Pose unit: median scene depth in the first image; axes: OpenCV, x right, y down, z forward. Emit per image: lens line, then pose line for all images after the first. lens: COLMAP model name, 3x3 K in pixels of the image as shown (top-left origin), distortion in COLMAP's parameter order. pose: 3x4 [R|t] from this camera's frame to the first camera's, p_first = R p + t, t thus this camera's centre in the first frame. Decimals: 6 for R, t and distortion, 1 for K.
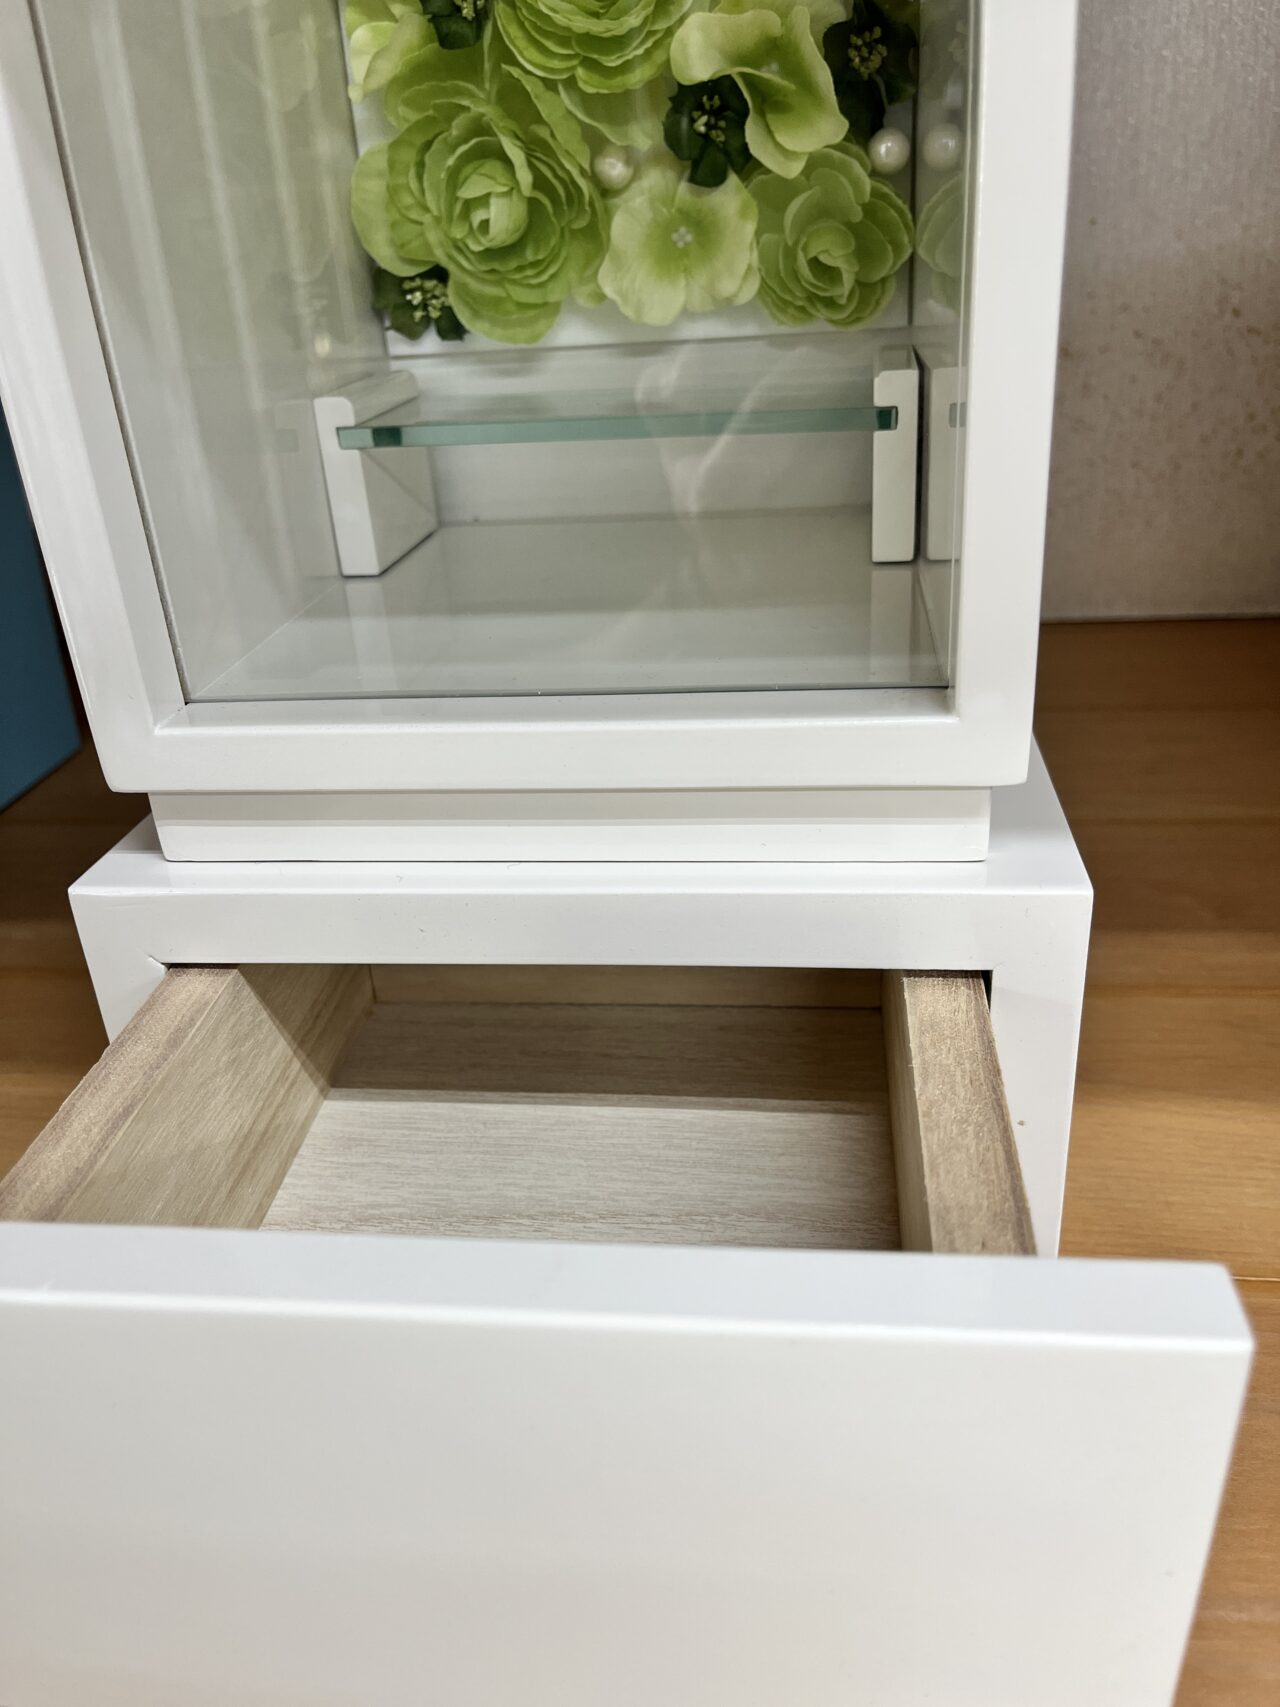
lens RADIAL K [[1313.7, 0, 630.2], [0, 1313.7, 862.2], [0, 0, 1]] dist [0.042408, -0.071664]
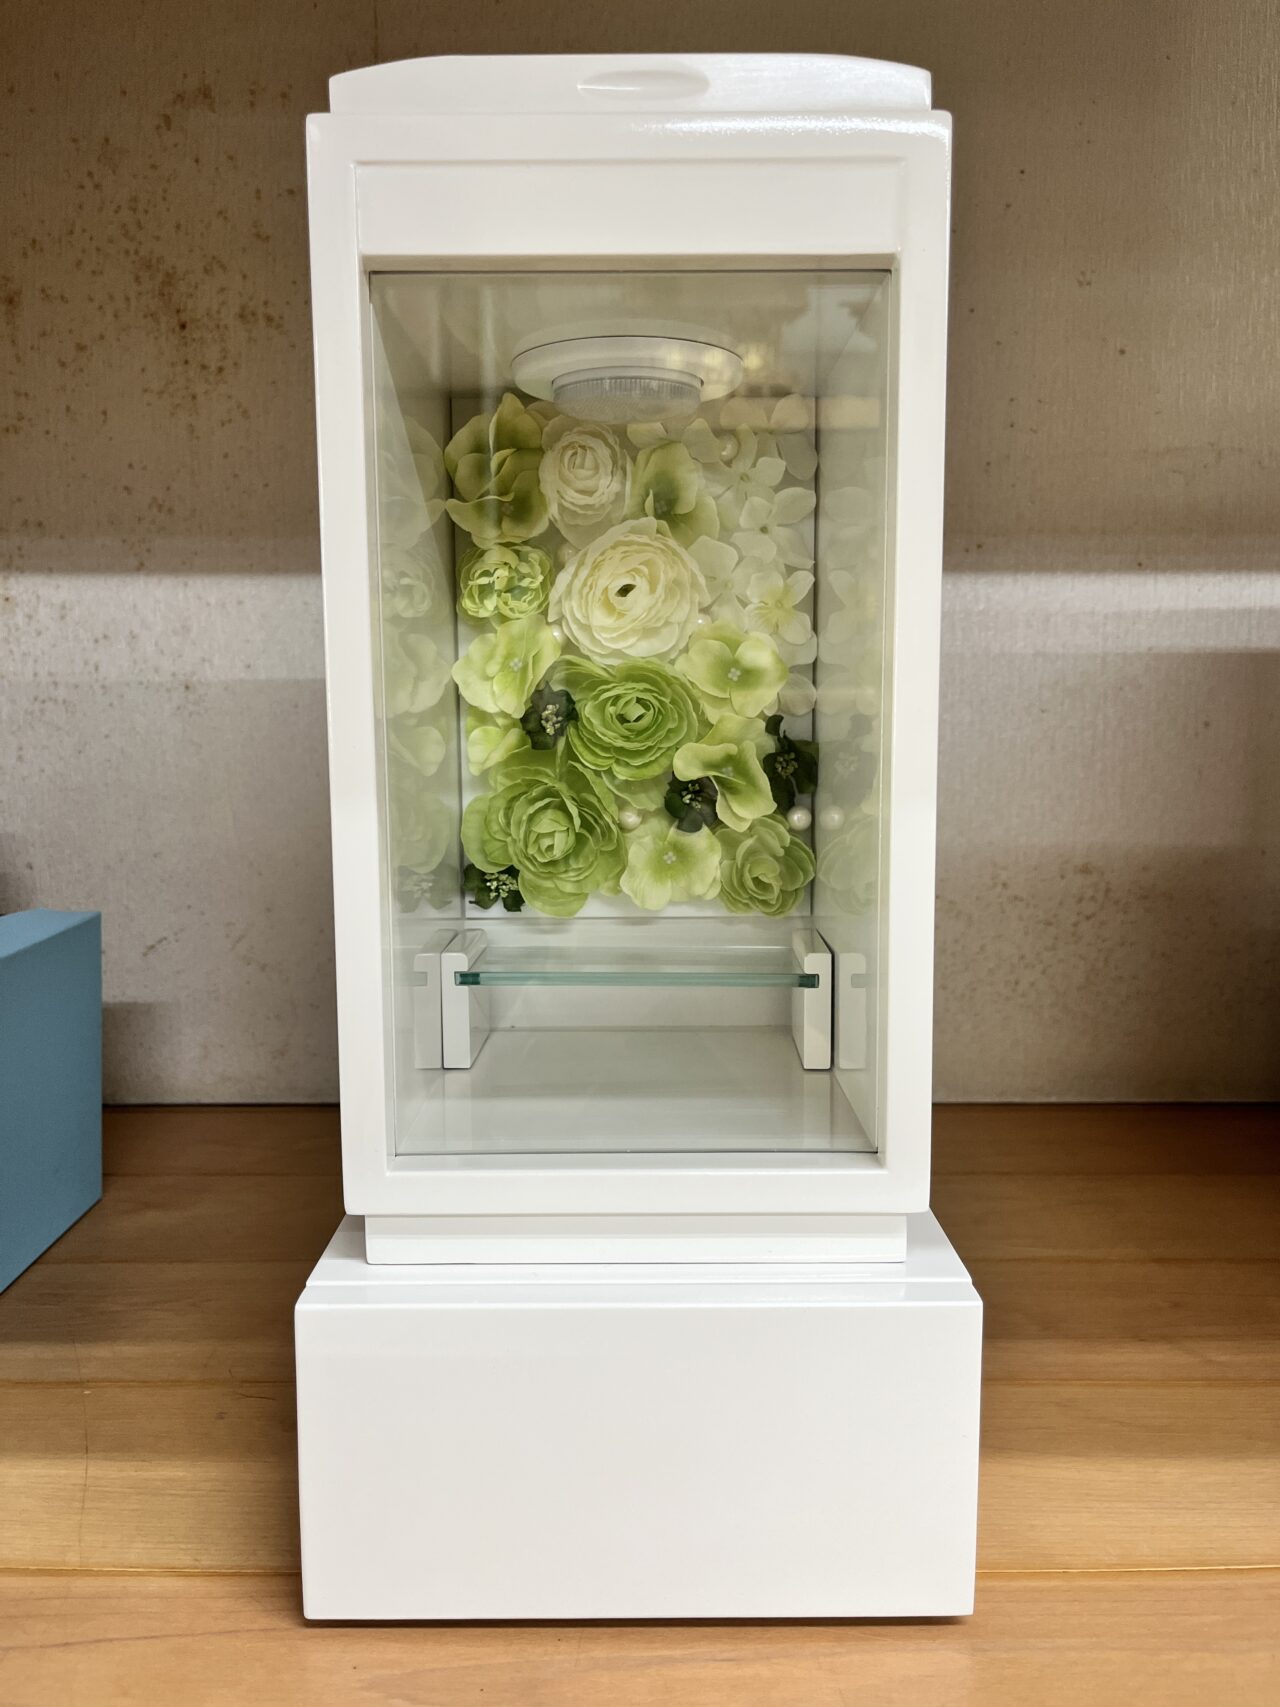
lens RADIAL K [[1313.7, 0, 634.6], [0, 1313.7, 855.2], [0, 0, 1]] dist [0.042408, -0.071664]
pose [[0.989509, 0.047915, 0.136293, -0.219404], [0.002077, 0.938584, -0.345044, 0.063489], [-0.144455, 0.341707, 0.928638, -0.453141]]
